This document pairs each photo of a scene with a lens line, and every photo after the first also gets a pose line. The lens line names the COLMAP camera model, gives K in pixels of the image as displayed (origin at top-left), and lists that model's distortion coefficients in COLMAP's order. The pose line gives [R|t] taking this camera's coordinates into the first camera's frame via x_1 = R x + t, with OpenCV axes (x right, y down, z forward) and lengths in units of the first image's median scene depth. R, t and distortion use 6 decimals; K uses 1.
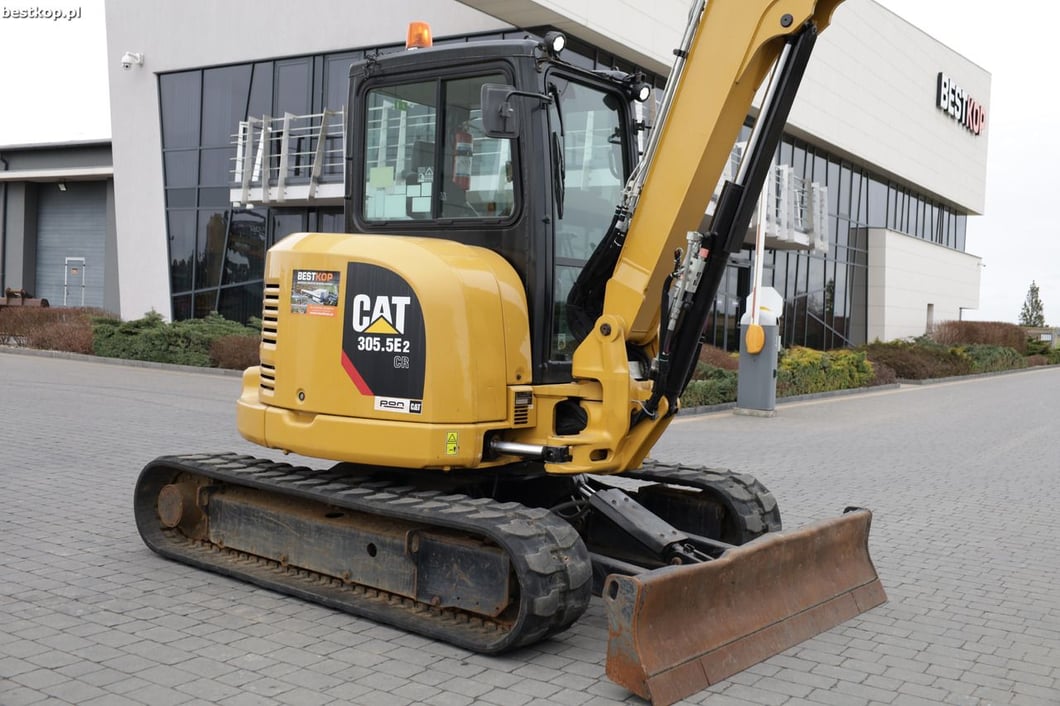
lens RADIAL K [[1099.9, 0, 534.4], [0, 1099.9, 349.3], [0, 0, 1]] dist [-0.007160, 0.010954]
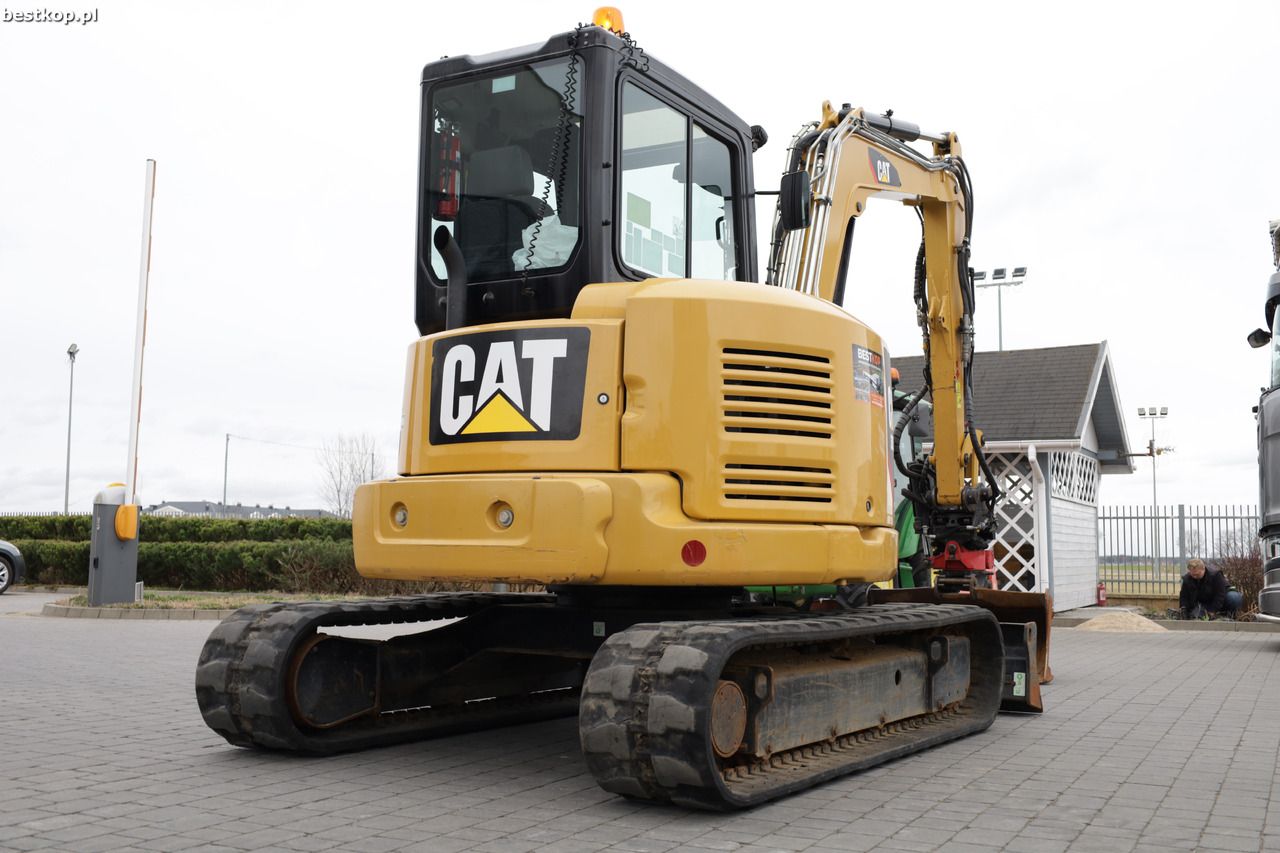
lens RADIAL K [[1328.1, 0, 645.3], [0, 1328.1, 422.0], [0, 0, 1]] dist [-0.007160, 0.010954]
pose [[-0.111151, 0.053402, 0.992368, -1.141769], [0.017423, 0.998506, -0.051781, 0.028979], [-0.993651, 0.011534, -0.111916, 1.265546]]
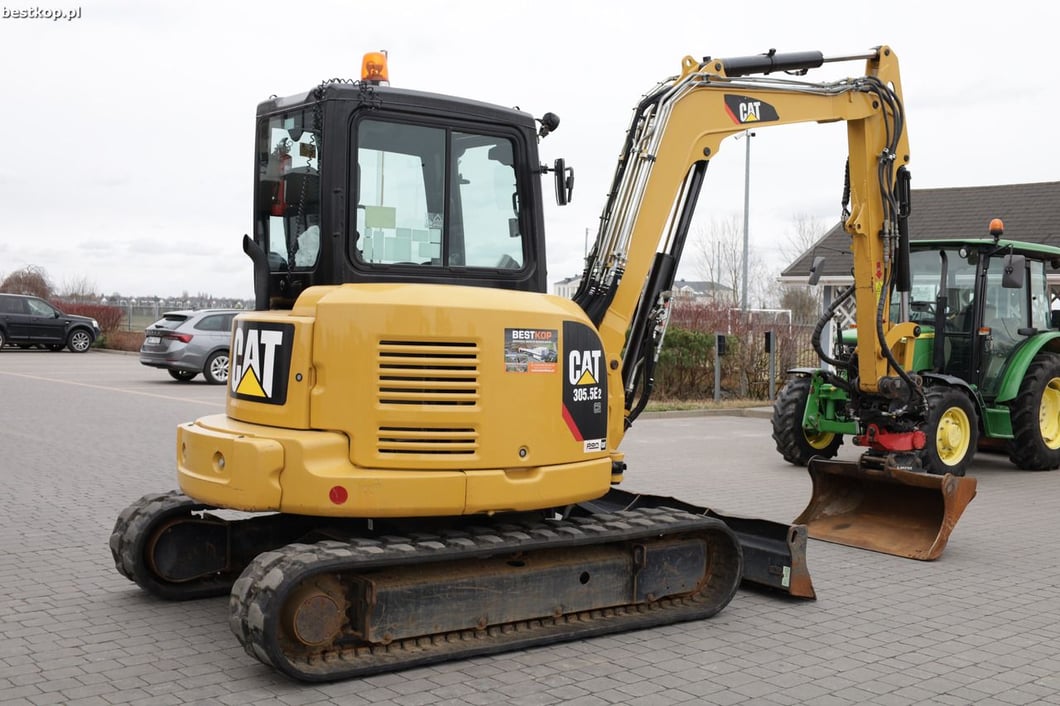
lens RADIAL K [[1226.6, 0, 535.7], [0, 1226.6, 354.9], [0, 0, 1]] dist [-0.003483, 0.014238]
pose [[0.273070, -0.069969, 0.959446, -1.289879], [0.020757, 0.997548, 0.066839, -0.123110], [-0.961770, 0.001664, 0.273853, 0.678847]]
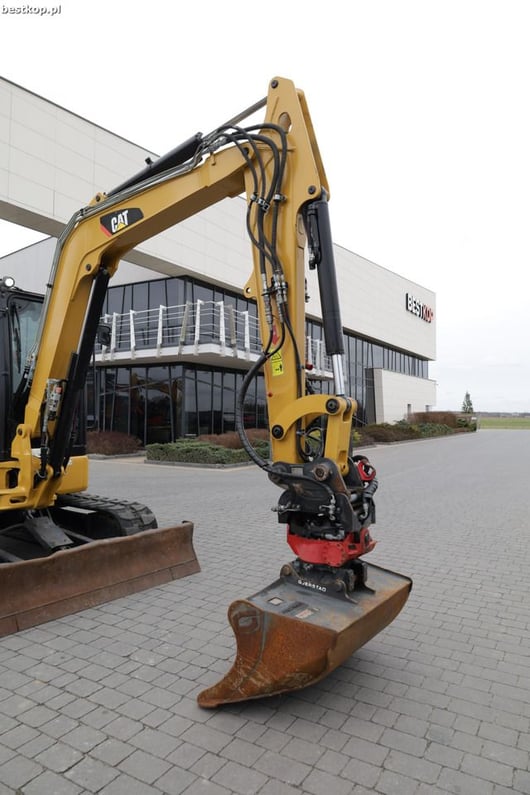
lens RADIAL K [[536.7, 0, 265.0], [0, 536.7, 397.5], [0, 0, 1]] dist [-0.005891, 0.000363]
pose [[0.998551, -0.033808, 0.041866, 0.432304], [0.036399, 0.997366, -0.062744, -0.004586], [-0.039635, 0.064177, 0.997151, 0.067829]]
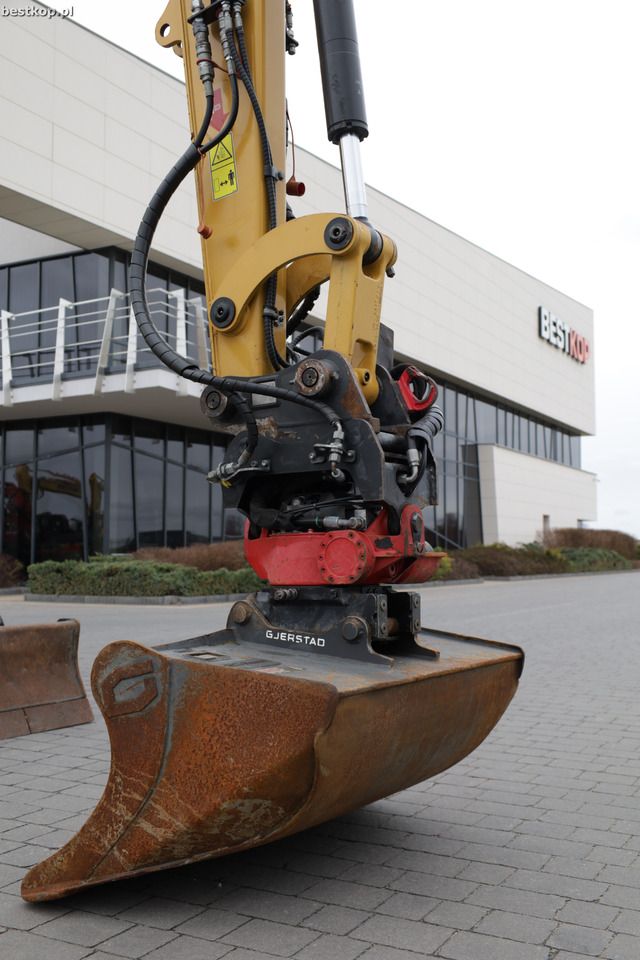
lens RADIAL K [[1014.7, 0, 319.9], [0, 1014.7, 484.5], [0, 0, 1]] dist [0.001235, -0.006496]
pose [[0.995801, -0.035292, 0.084465, 0.473365], [0.043407, 0.994409, -0.096259, 0.136070], [-0.080596, 0.099521, 0.991766, 0.166287]]
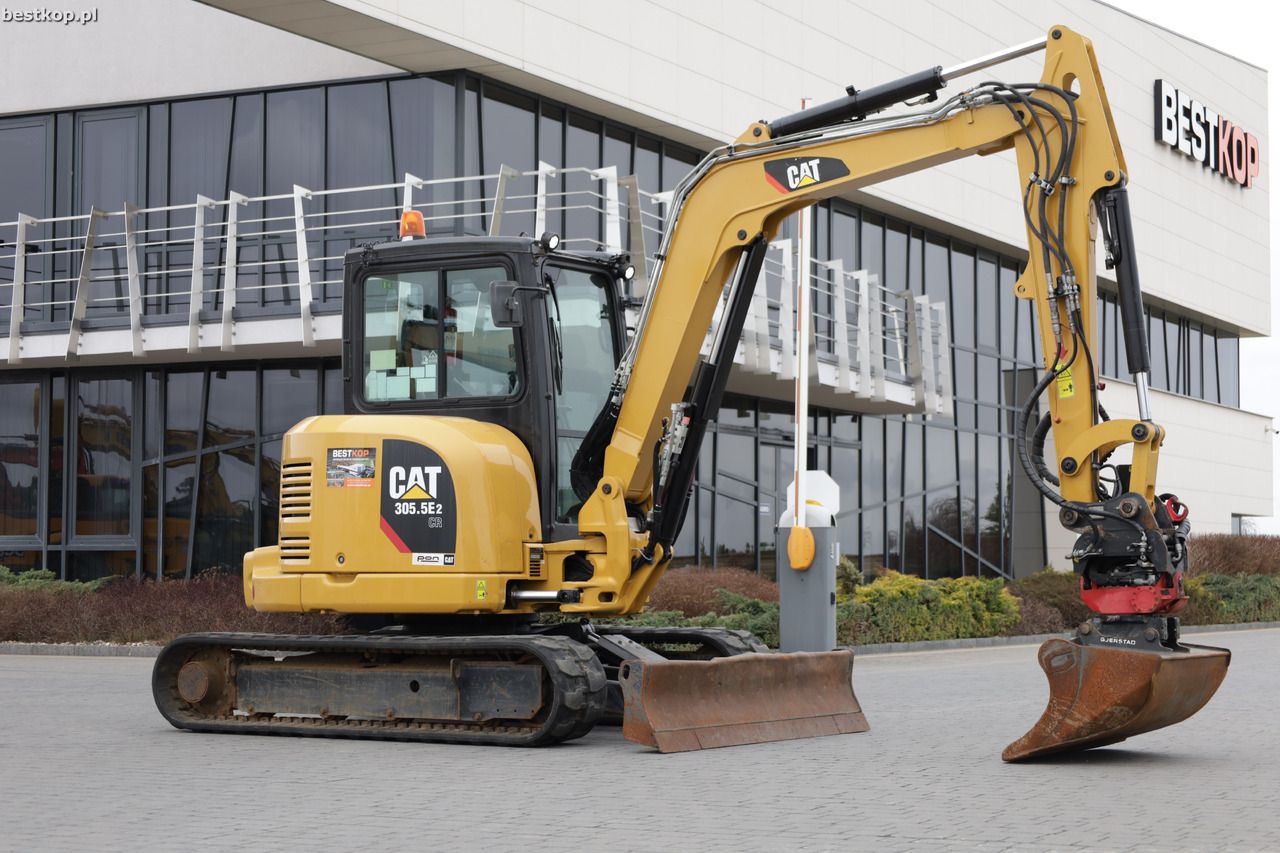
lens RADIAL K [[2531.1, 0, 674.0], [0, 2531.1, 430.2], [0, 0, 1]] dist [-0.019659, 0.096342]
pose [[0.992406, -0.035145, 0.117880, -0.174108], [0.045588, 0.995156, -0.087096, 0.152751], [-0.114248, 0.091809, 0.989201, -1.625606]]
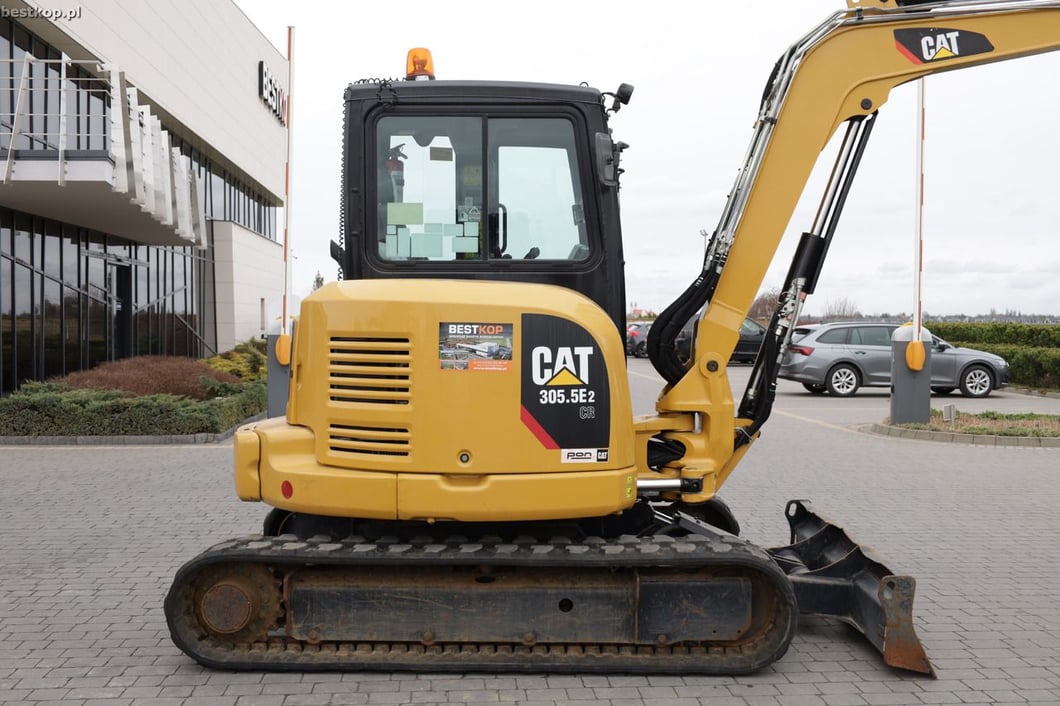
lens RADIAL K [[1181.6, 0, 537.2], [0, 1181.6, 355.2], [0, 0, 1]] dist [-0.004015, -0.003788]
pose [[0.792060, -0.059281, 0.607558, -0.766295], [0.052682, 0.998198, 0.028717, -0.069782], [-0.608166, 0.009262, 0.793756, 0.167738]]
